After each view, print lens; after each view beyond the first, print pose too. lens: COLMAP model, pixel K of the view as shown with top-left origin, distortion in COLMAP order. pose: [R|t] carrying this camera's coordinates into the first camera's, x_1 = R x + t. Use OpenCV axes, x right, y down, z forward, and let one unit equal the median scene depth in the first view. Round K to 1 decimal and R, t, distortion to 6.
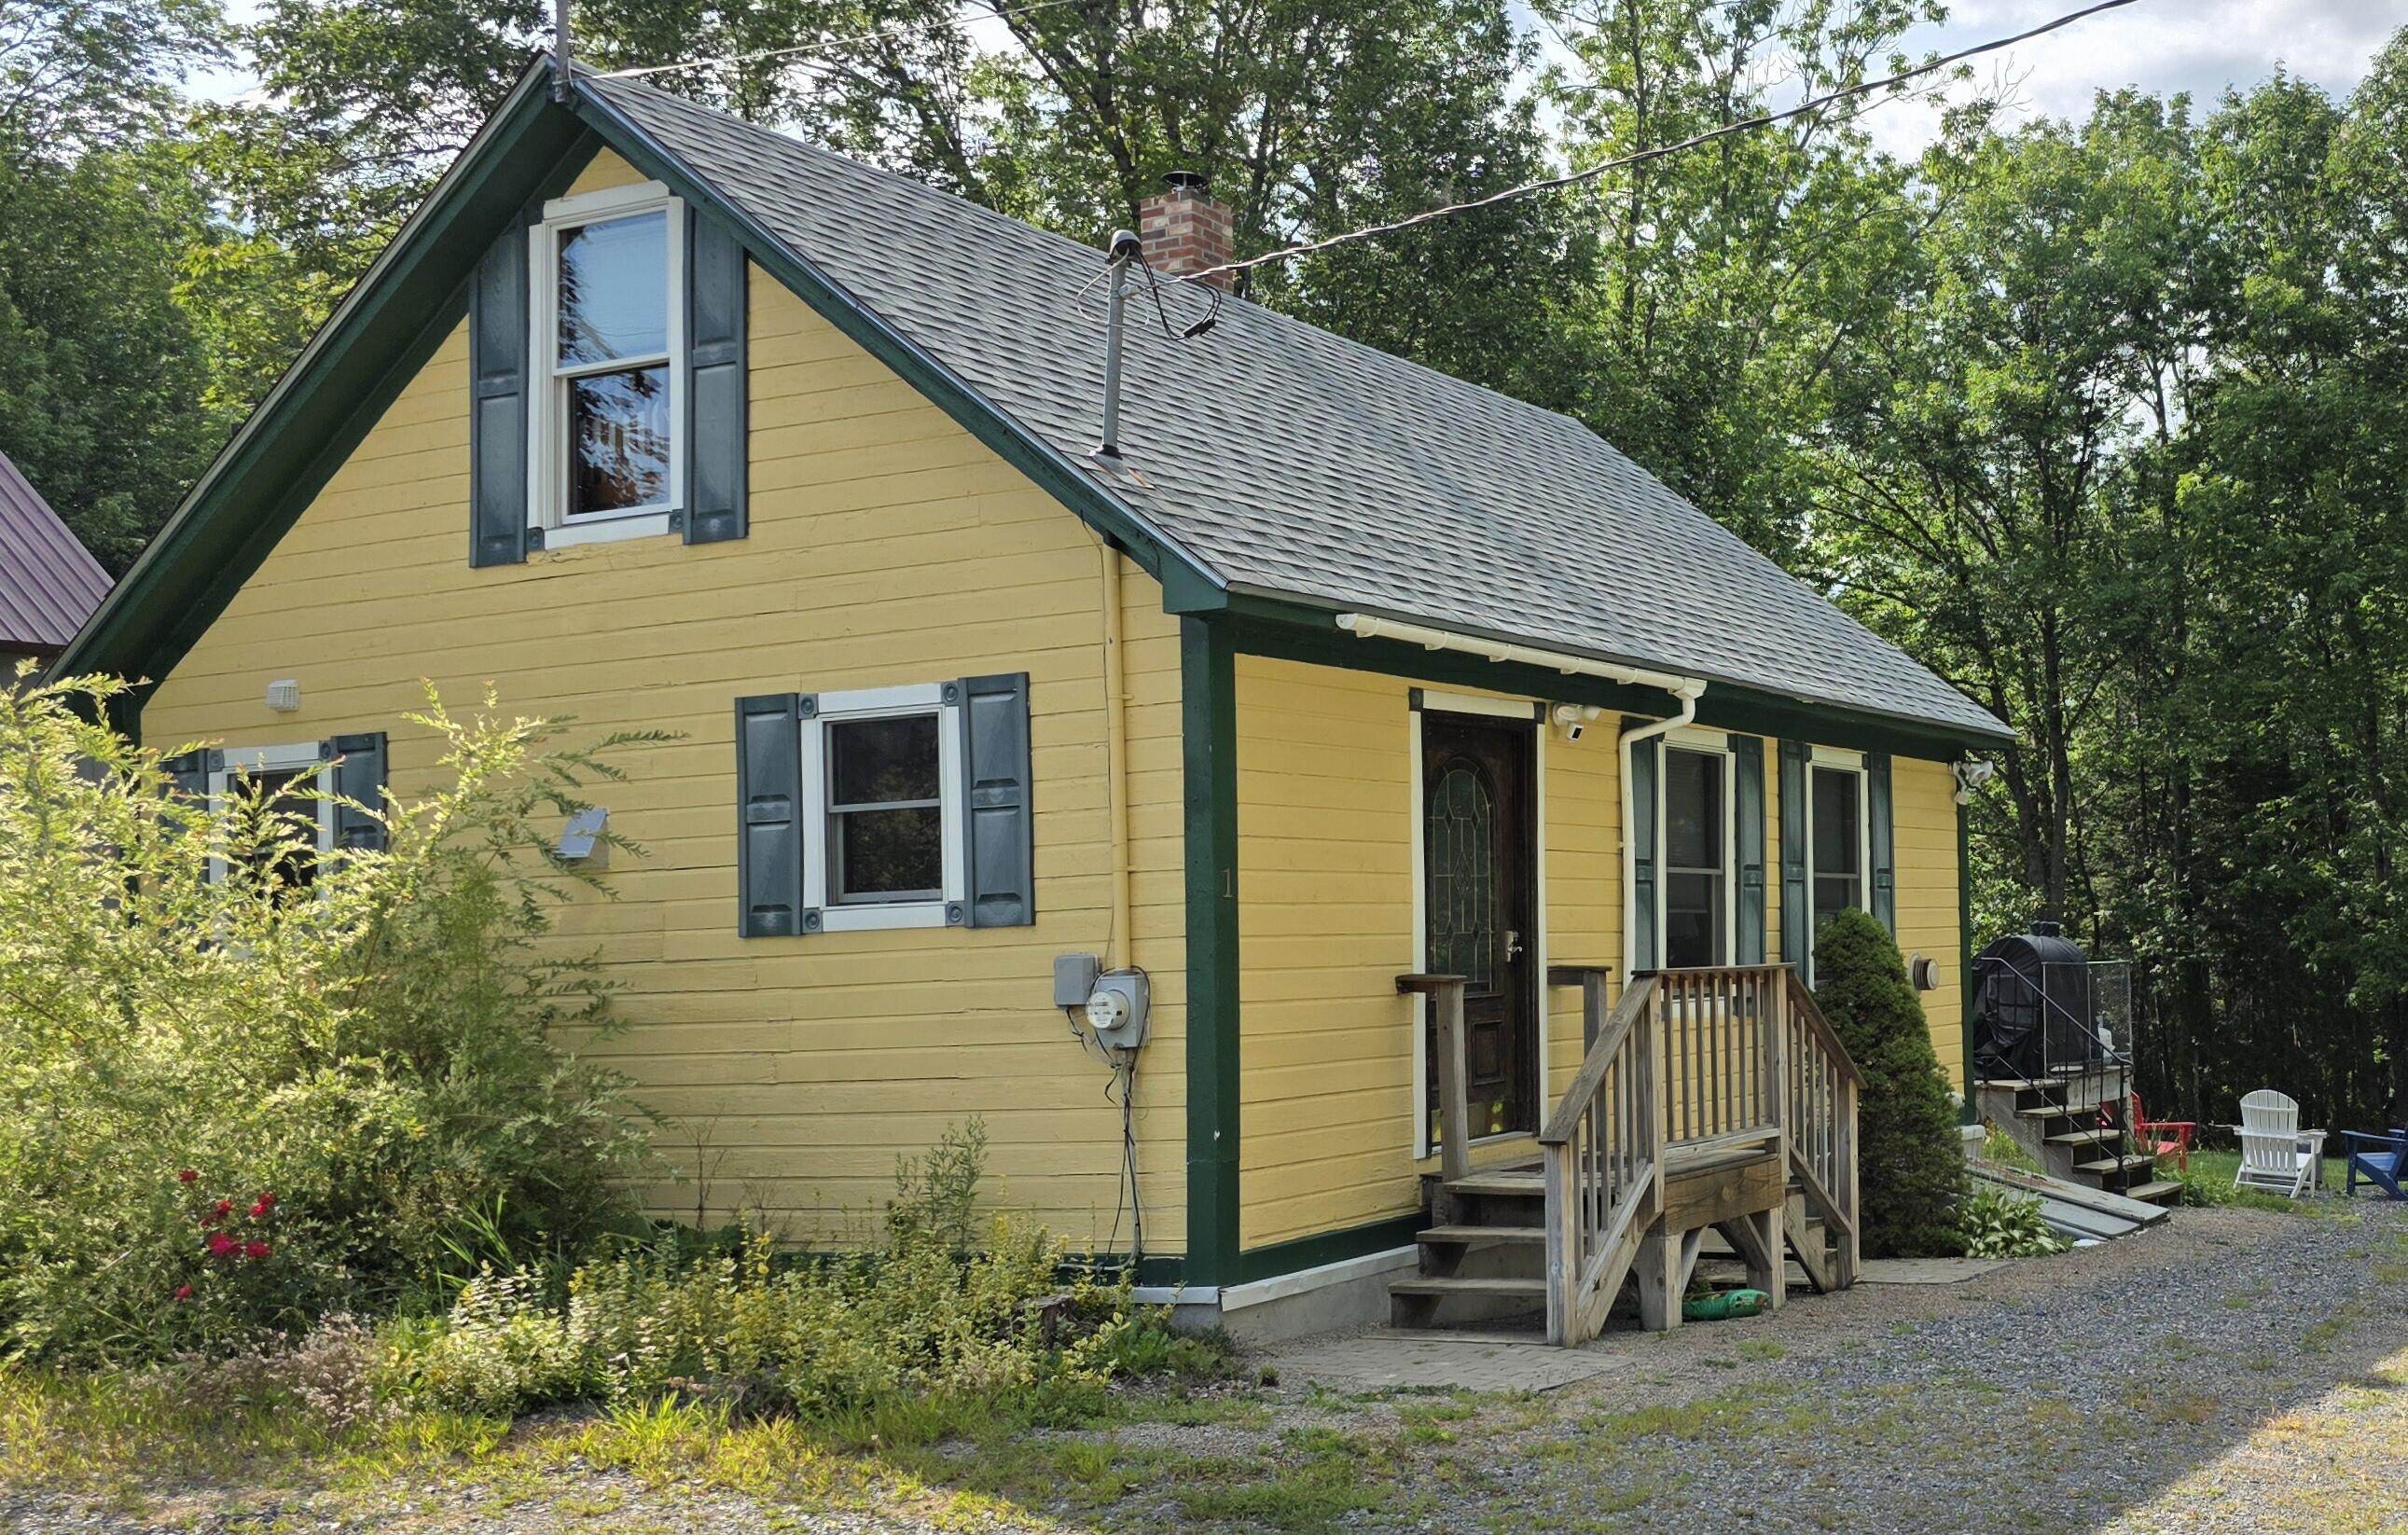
lens RADIAL K [[2100.0, 0, 1203.8], [0, 2100.0, 780.3], [0, 0, 1]] dist [0.034535, 0.008168]
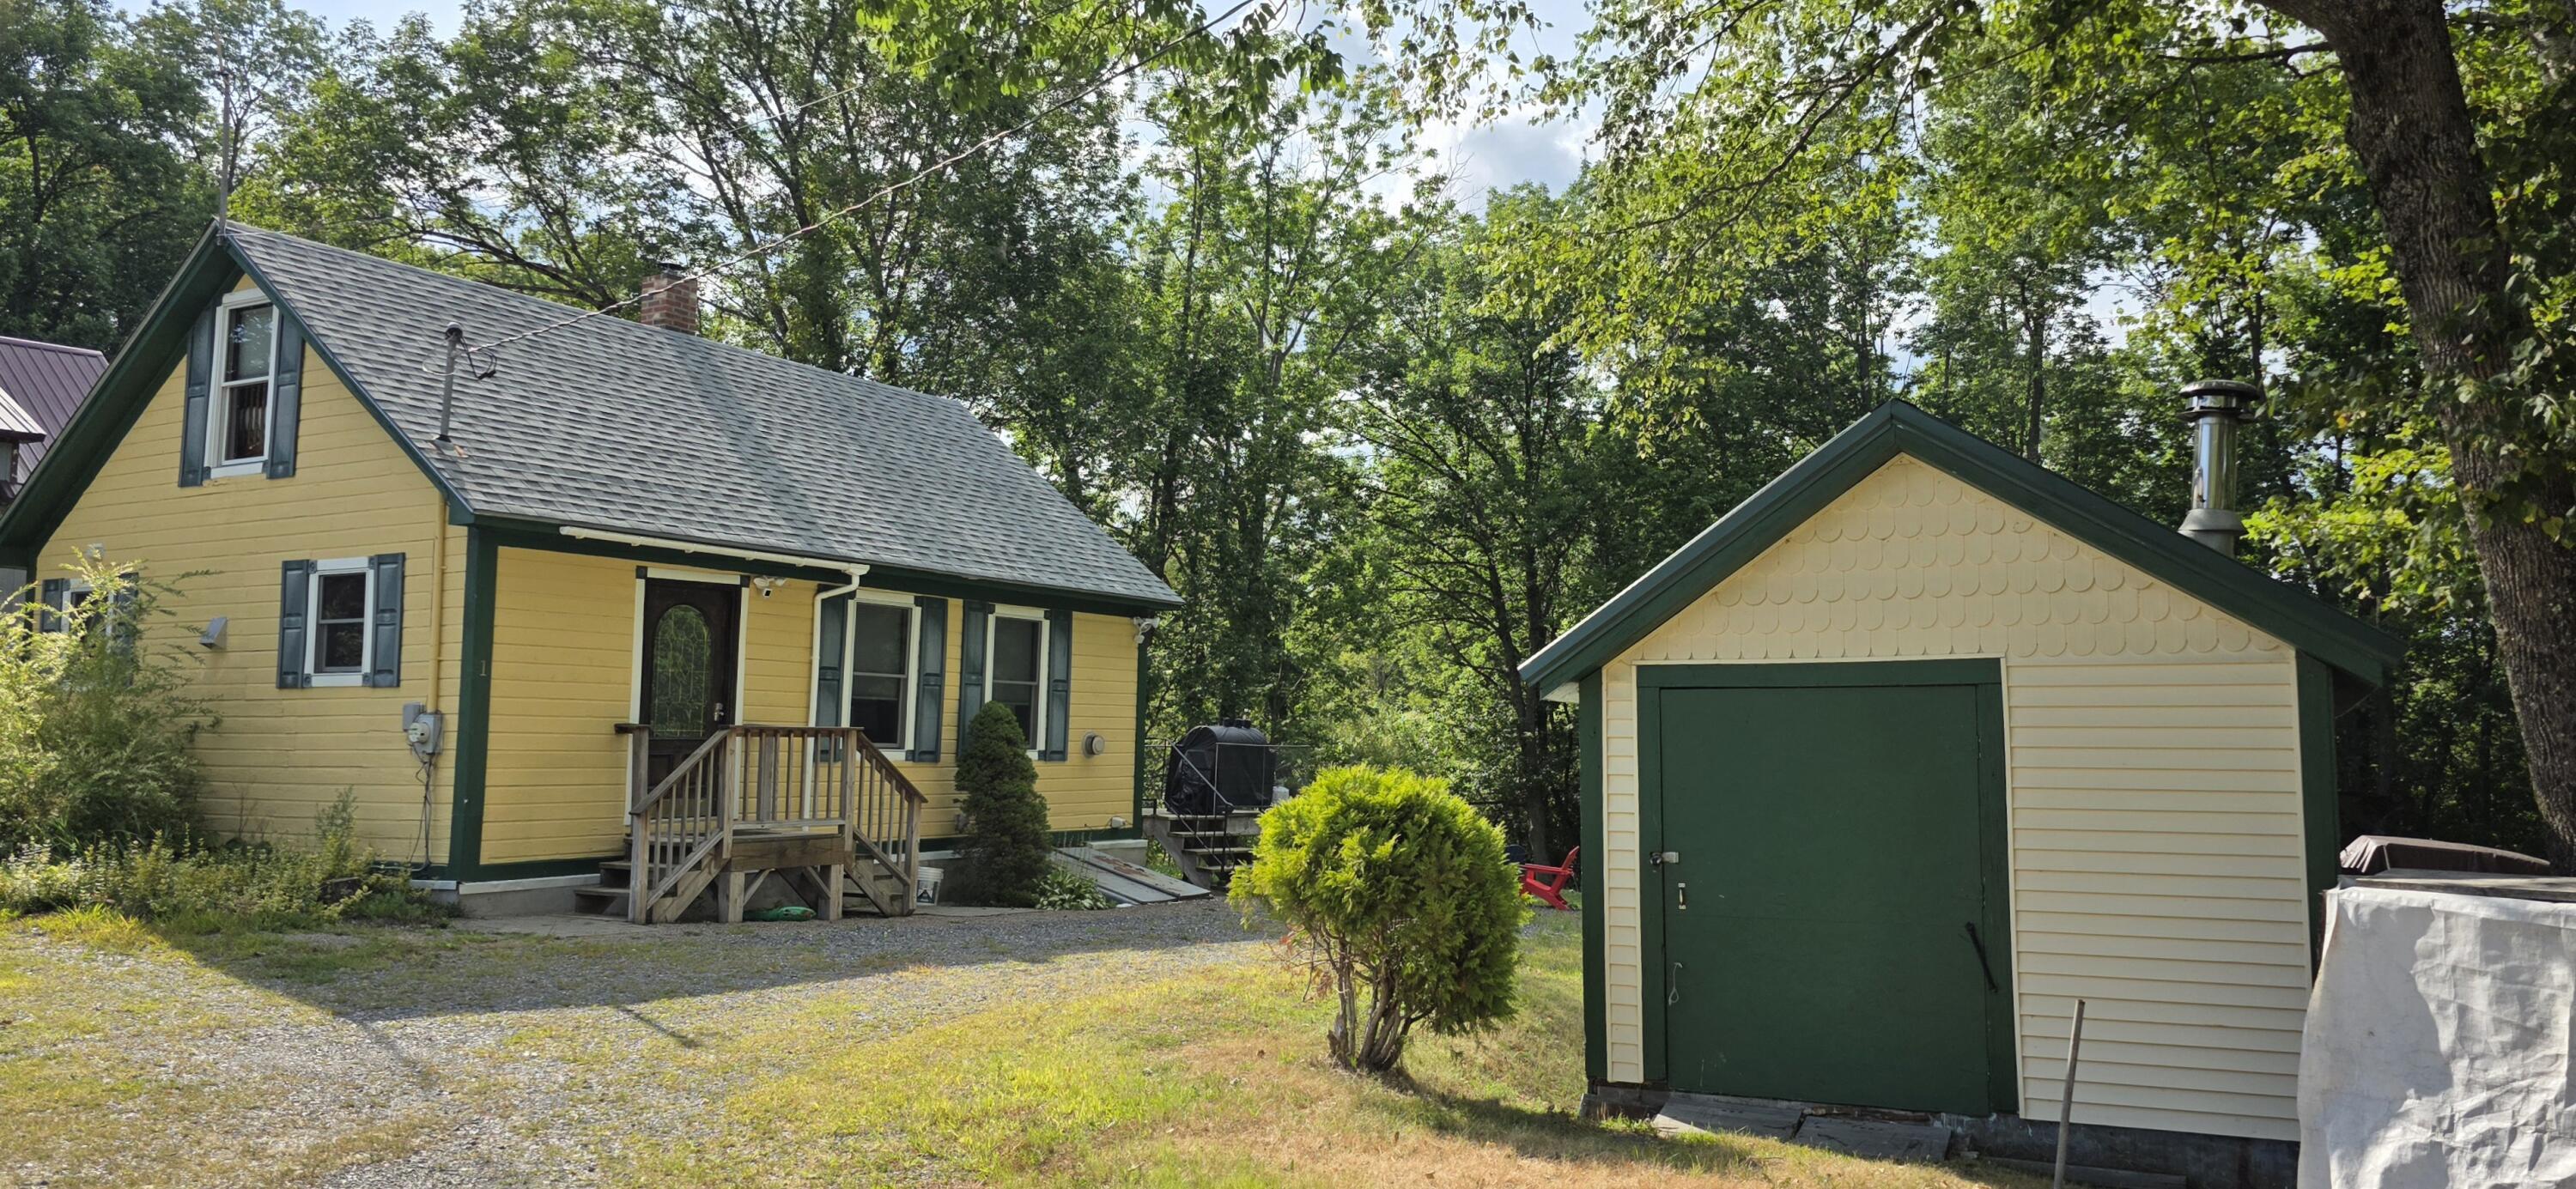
lens RADIAL K [[1700.8, 0, 1294.8], [0, 1700.8, 570.1], [0, 0, 1]] dist [0.010970, -0.001380]
pose [[0.991360, 0.030472, -0.127583, 0.845228], [-0.033327, 0.999238, -0.020306, -0.029251], [0.126867, 0.024383, 0.991620, -0.388410]]
